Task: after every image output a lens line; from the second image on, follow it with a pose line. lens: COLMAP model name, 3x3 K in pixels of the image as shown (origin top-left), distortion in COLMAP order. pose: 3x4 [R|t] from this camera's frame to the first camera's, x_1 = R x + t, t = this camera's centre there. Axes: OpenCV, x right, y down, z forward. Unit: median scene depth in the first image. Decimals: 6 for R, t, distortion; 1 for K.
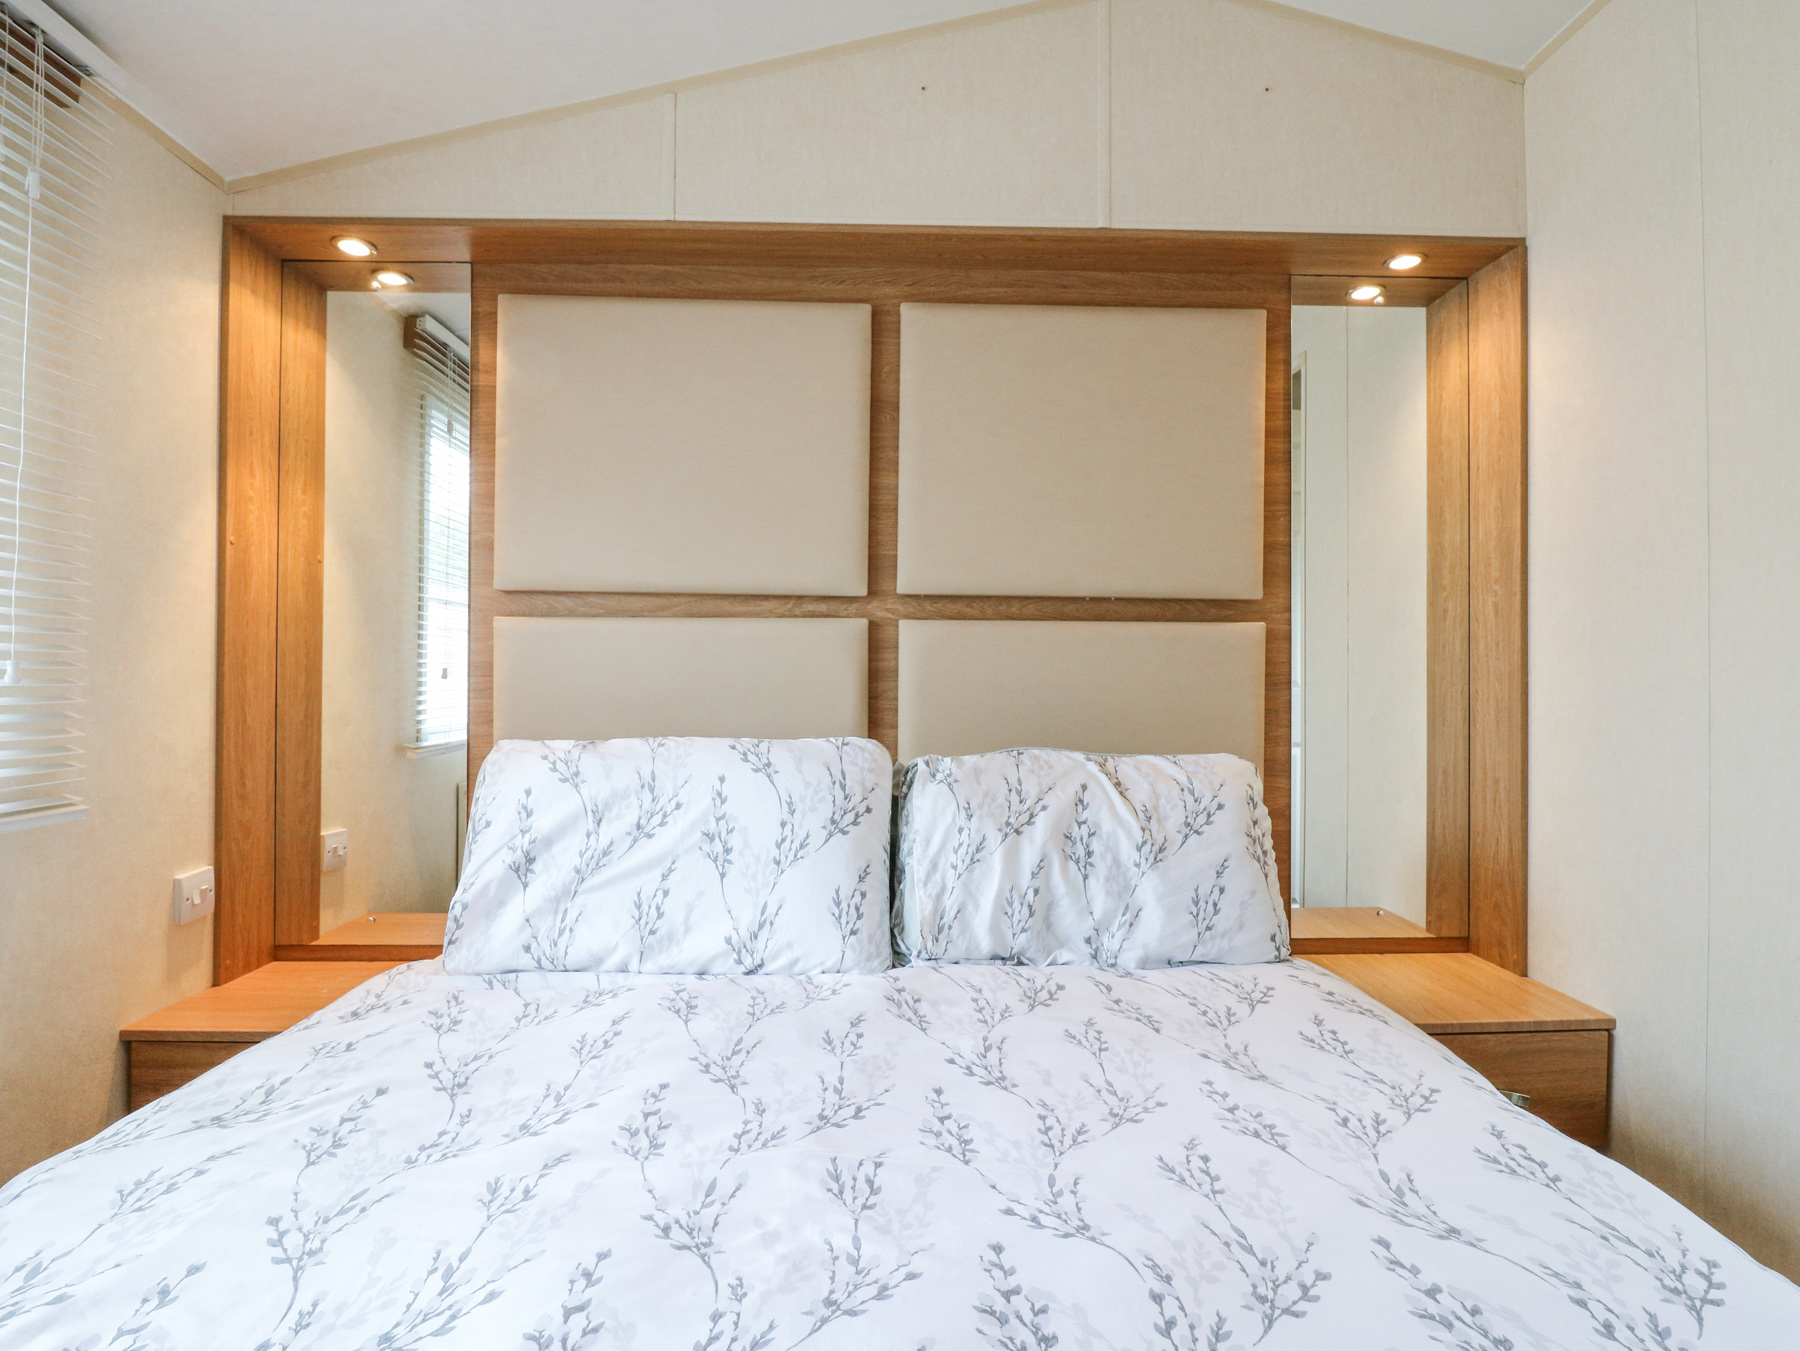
lens RADIAL K [[942.6, 0, 906.8], [0, 942.6, 666.4], [0, 0, 1]] dist [-0.003652, -0.009161]
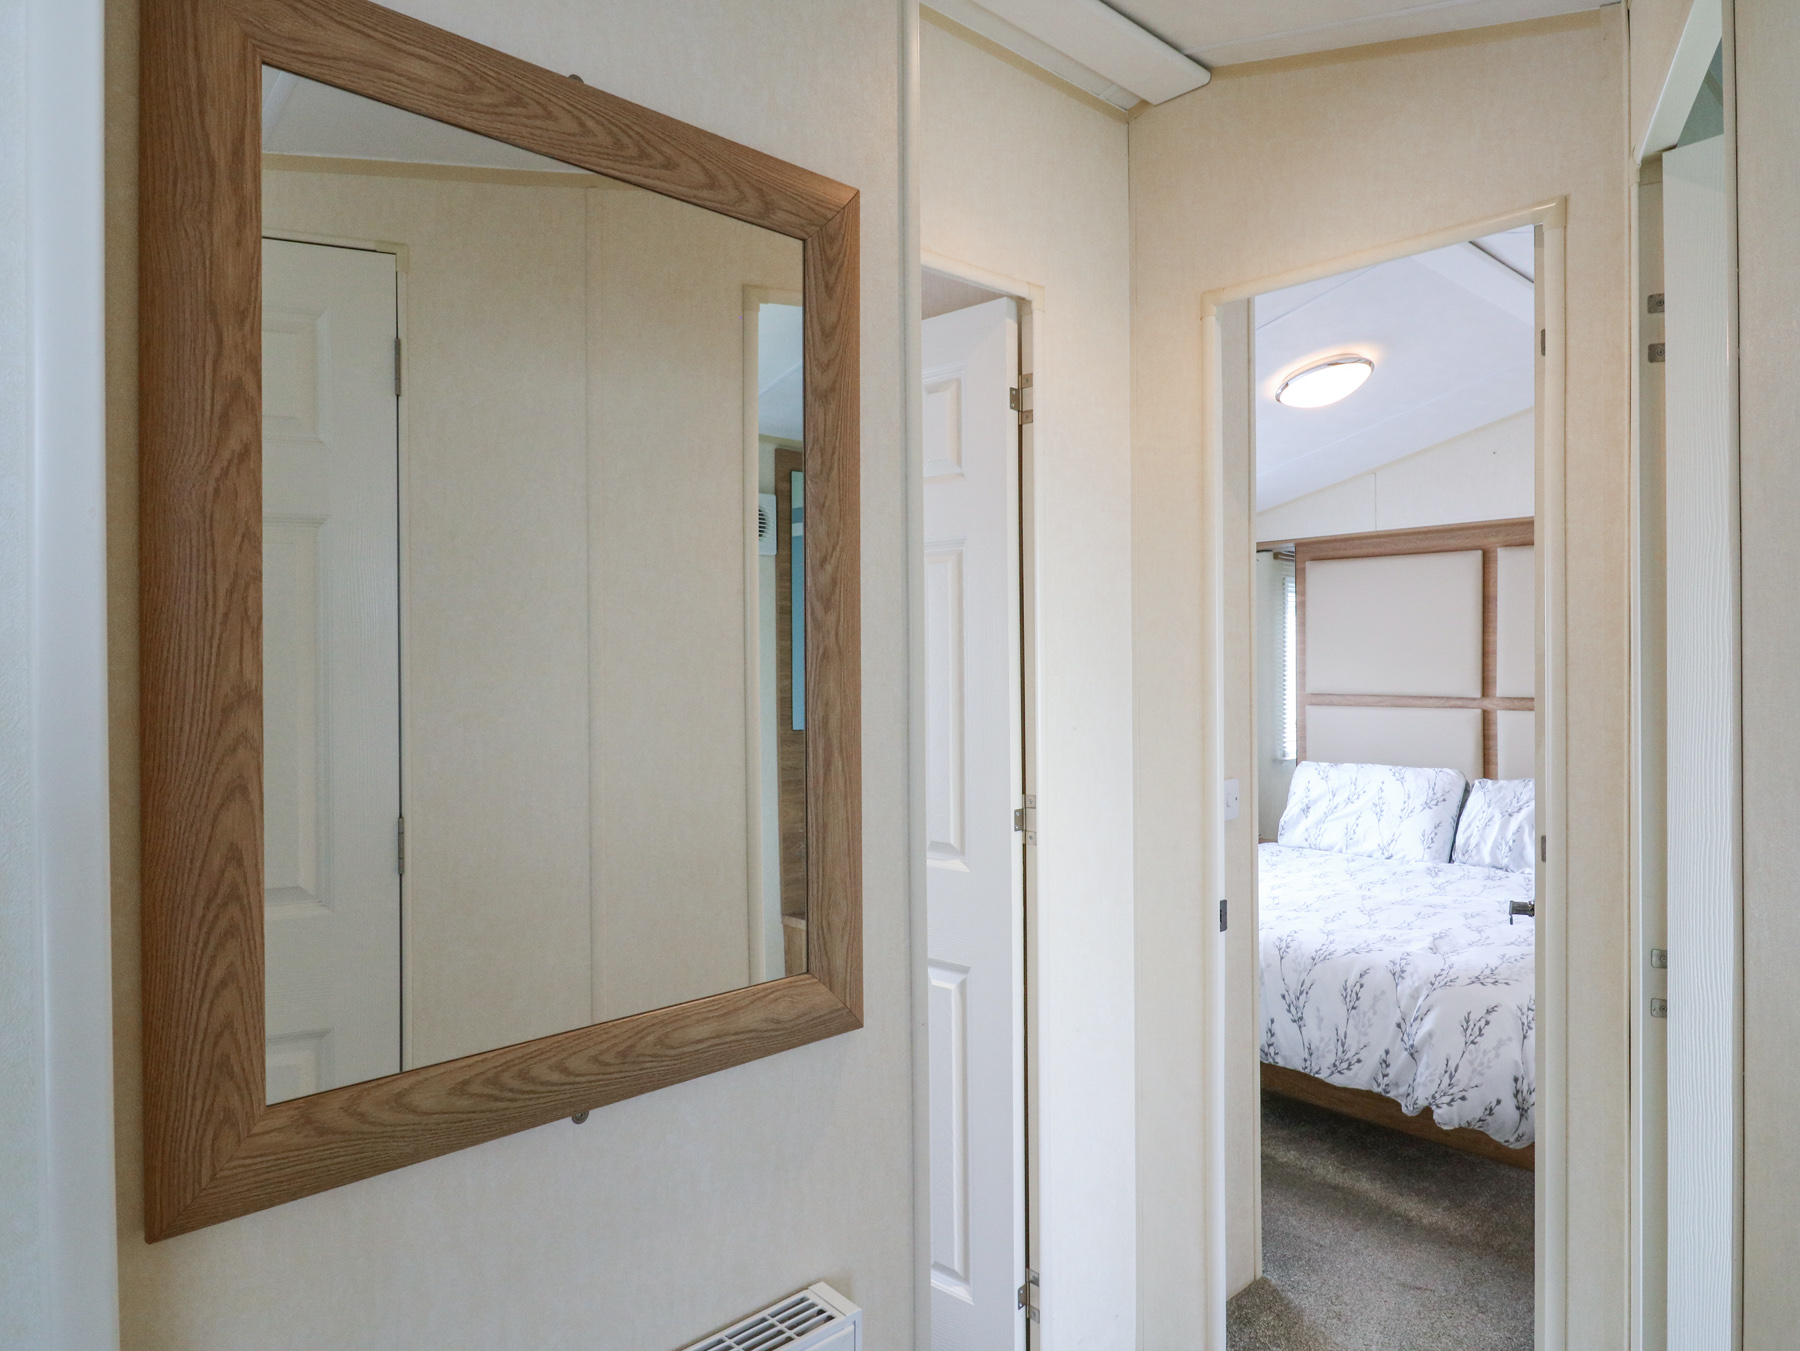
lens RADIAL K [[1098.8, 0, 905.6], [0, 1098.8, 675.3], [0, 0, 1]] dist [-0.009282, -0.001355]
pose [[0.651928, -0.004066, -0.758270, 0.982035], [0.018158, 0.999783, 0.010251, -0.178804], [0.758063, -0.020451, 0.651860, -1.520972]]
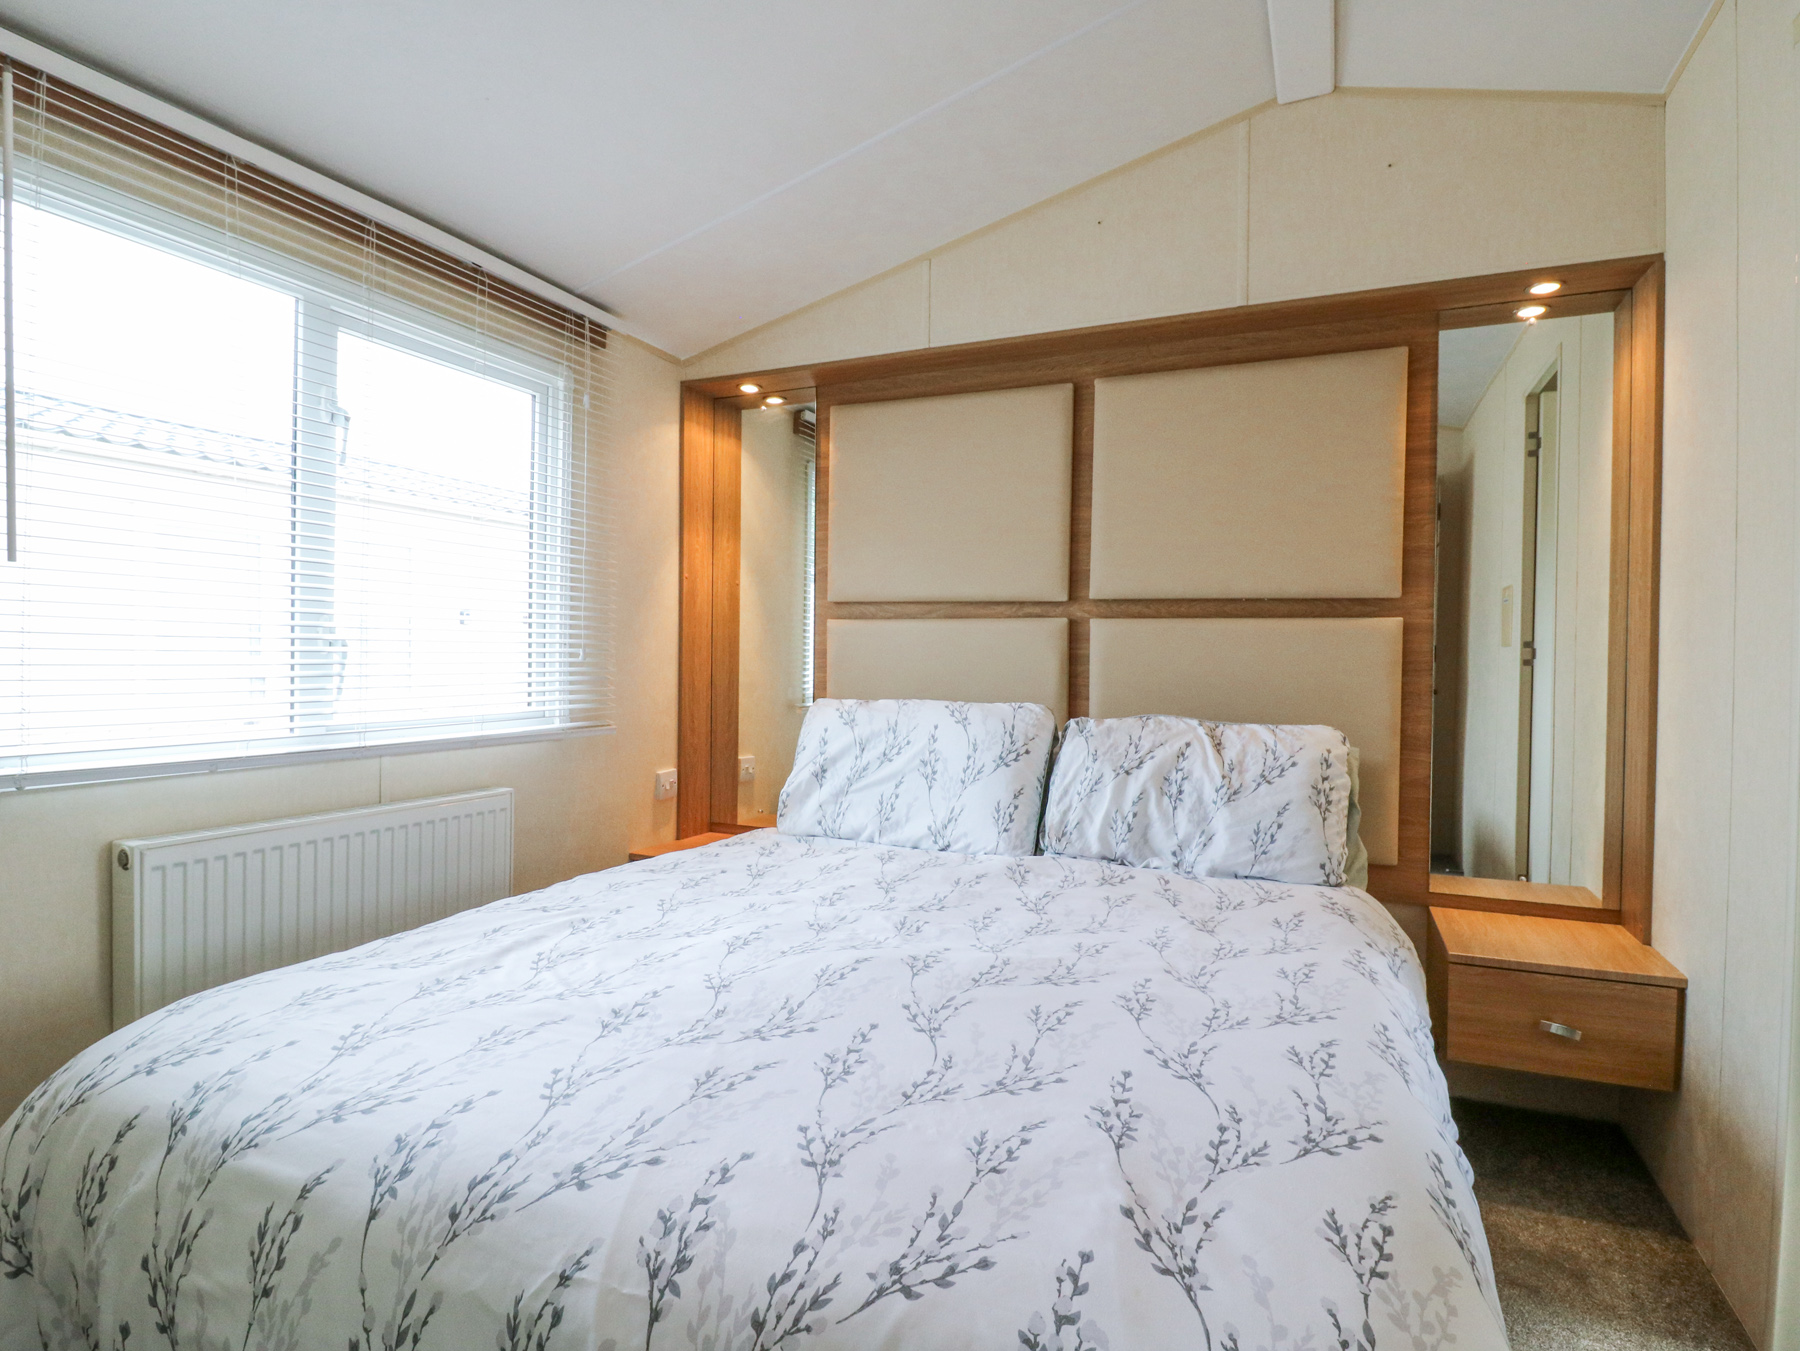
lens RADIAL K [[942.6, 0, 906.5], [0, 942.6, 666.2], [0, 0, 1]] dist [-0.003652, -0.009161]
pose [[0.899545, 0.011737, -0.436669, 0.364058], [-0.003764, 0.999810, 0.019118, -0.006912], [0.436811, -0.015553, 0.899419, -0.337862]]
